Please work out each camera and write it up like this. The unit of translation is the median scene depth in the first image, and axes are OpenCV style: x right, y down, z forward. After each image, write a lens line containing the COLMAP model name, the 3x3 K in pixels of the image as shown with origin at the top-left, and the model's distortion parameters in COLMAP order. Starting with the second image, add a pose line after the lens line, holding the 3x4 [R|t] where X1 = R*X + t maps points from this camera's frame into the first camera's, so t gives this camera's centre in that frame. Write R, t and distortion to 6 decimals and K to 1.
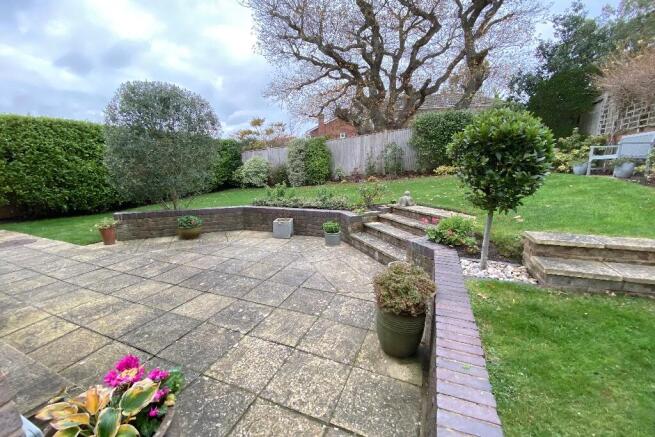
lens RADIAL K [[263.5, 0, 326.0], [0, 263.5, 219.6], [0, 0, 1]] dist [0.023111, -0.023301]
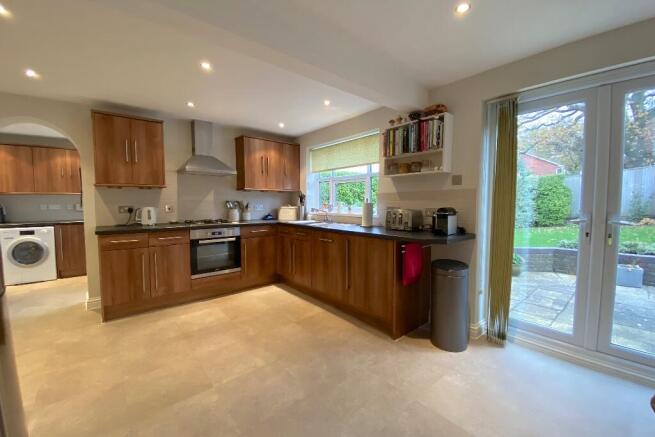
lens RADIAL K [[263.5, 0, 326.0], [0, 263.5, 219.6], [0, 0, 1]] dist [0.023111, -0.023301]
pose [[0.890921, 0.025000, -0.453470, -0.491619], [-0.088625, 0.988858, -0.119602, 0.030898], [0.445428, 0.146744, 0.883210, -0.213430]]
